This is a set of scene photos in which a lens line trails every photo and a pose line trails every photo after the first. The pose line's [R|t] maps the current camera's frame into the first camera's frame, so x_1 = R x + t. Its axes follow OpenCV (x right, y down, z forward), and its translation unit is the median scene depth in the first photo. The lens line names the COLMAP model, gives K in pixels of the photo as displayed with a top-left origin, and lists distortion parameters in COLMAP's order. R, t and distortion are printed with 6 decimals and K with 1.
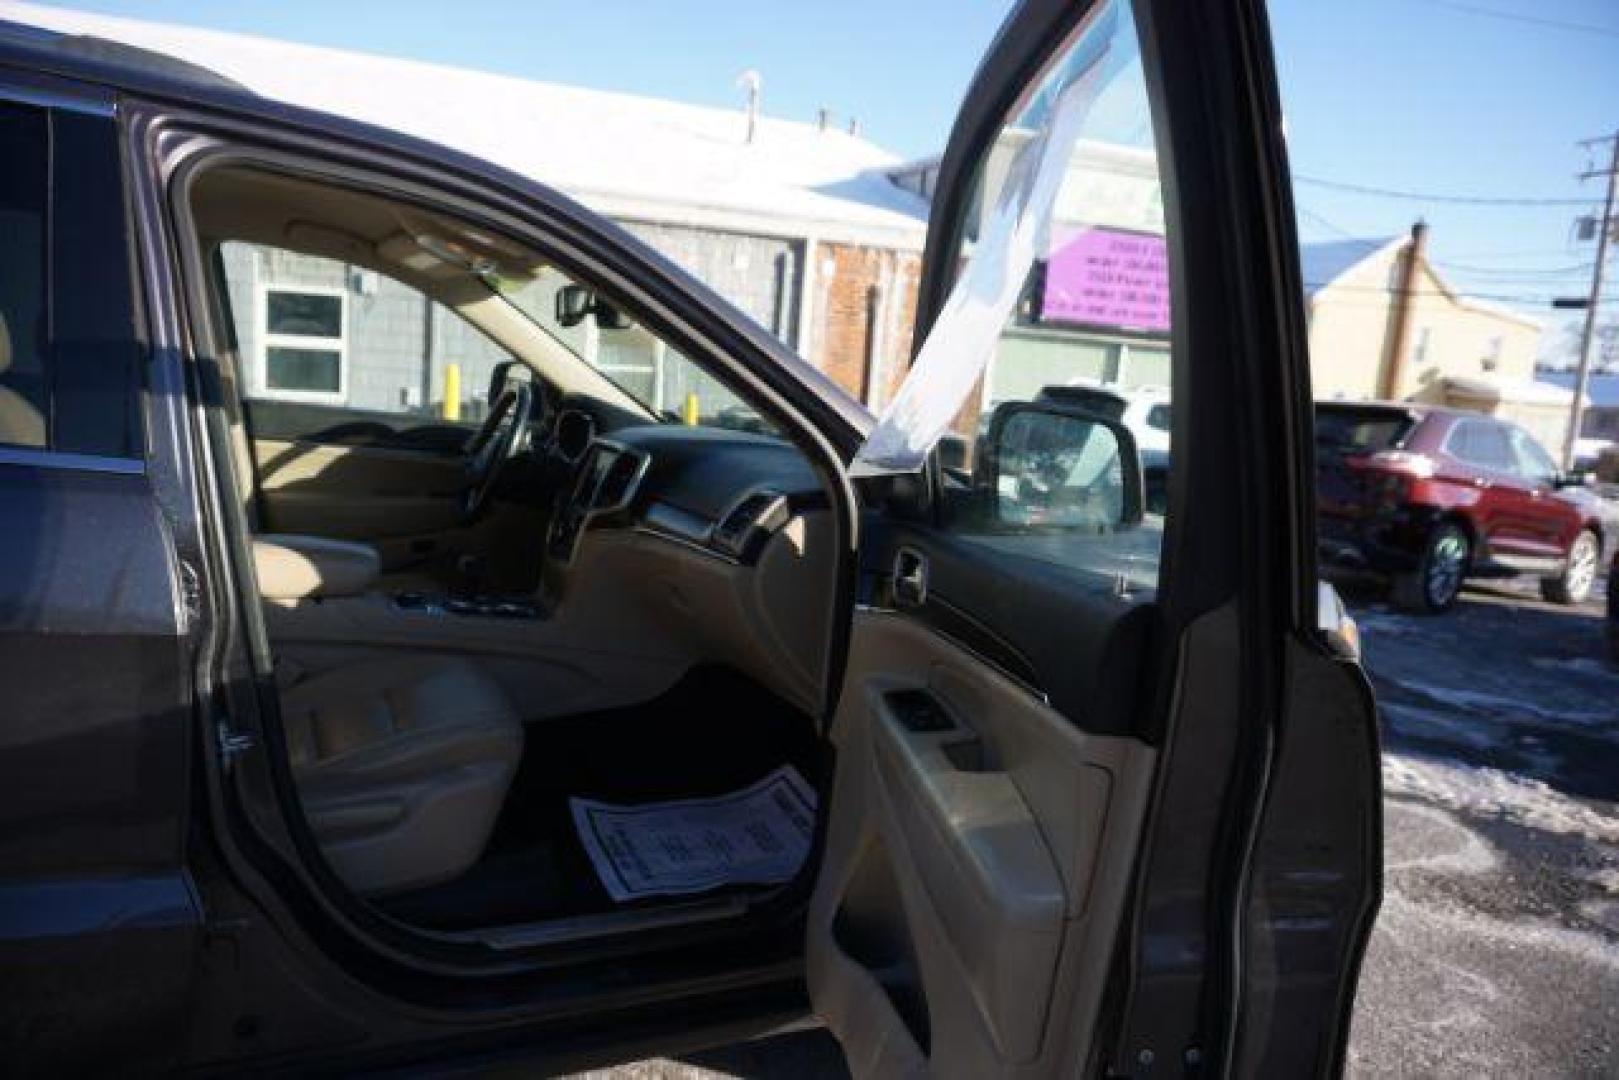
lens RADIAL K [[1120.7, 0, 792.2], [0, 1120.7, 537.2], [0, 0, 1]] dist [-0.037771, 0.030069]
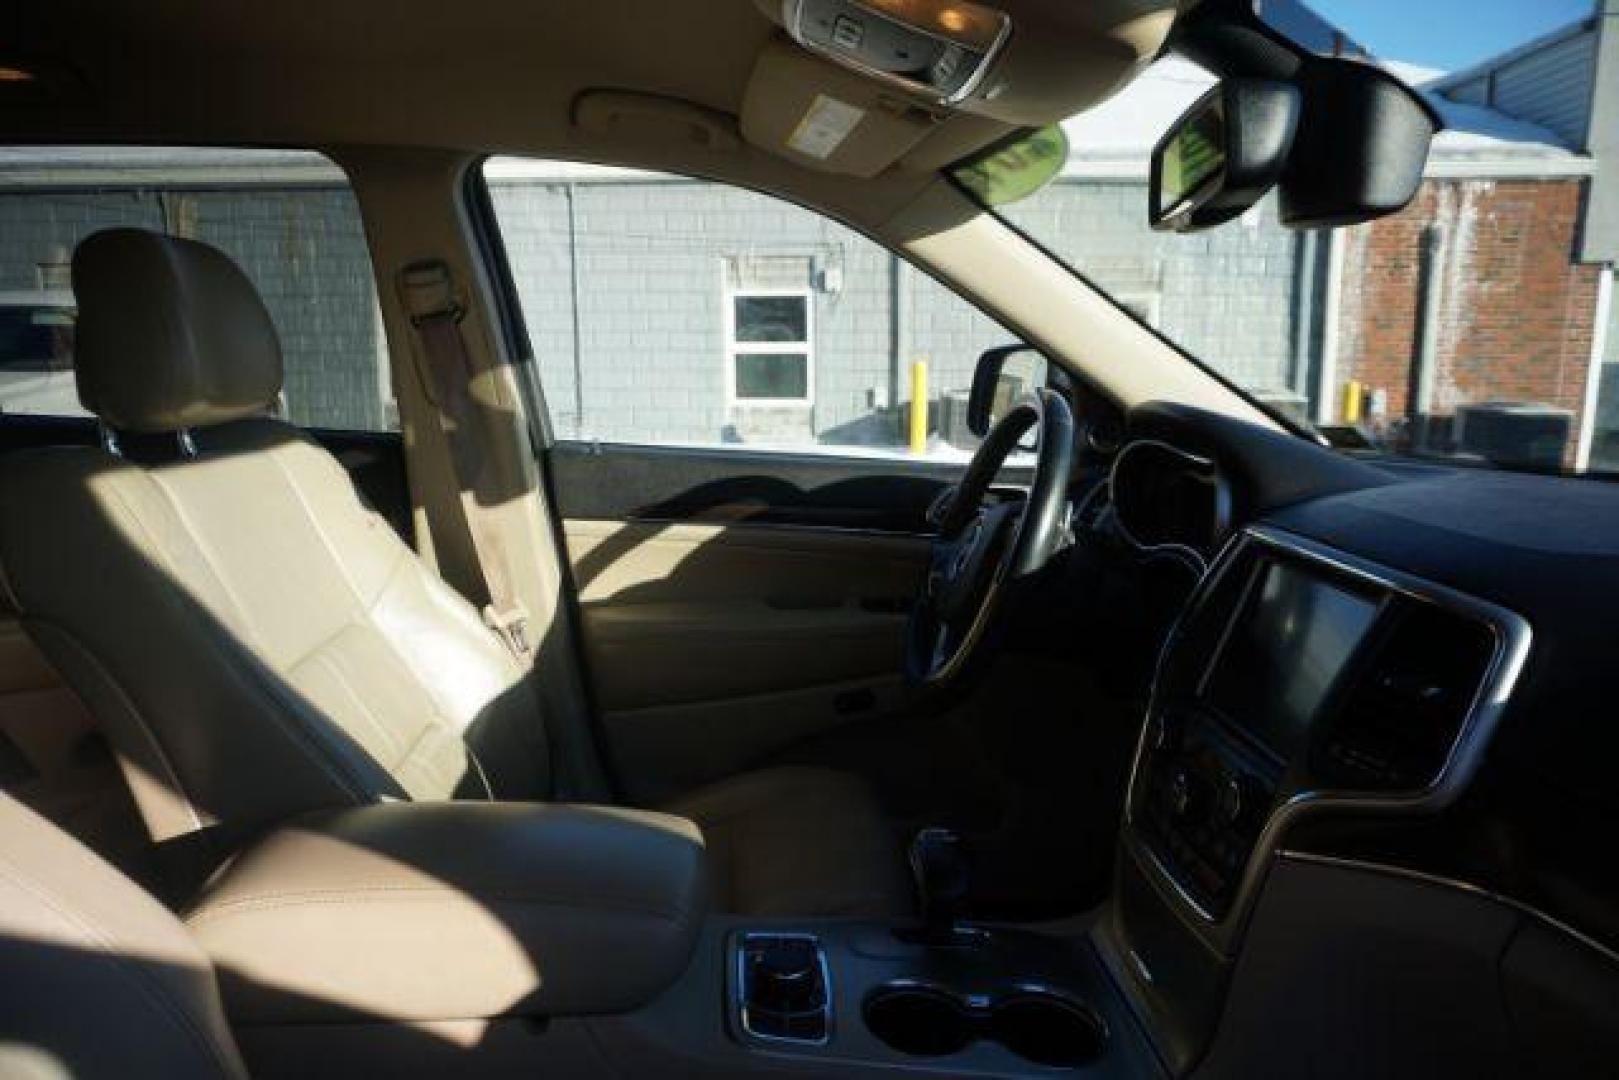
lens RADIAL K [[1120.7, 0, 806.7], [0, 1120.7, 531.9], [0, 0, 1]] dist [-0.037771, 0.030069]
pose [[0.921091, -0.006617, -0.389292, -0.033819], [0.008475, 0.999959, 0.003056, -0.018056], [0.389256, -0.006114, 0.921109, 0.118200]]
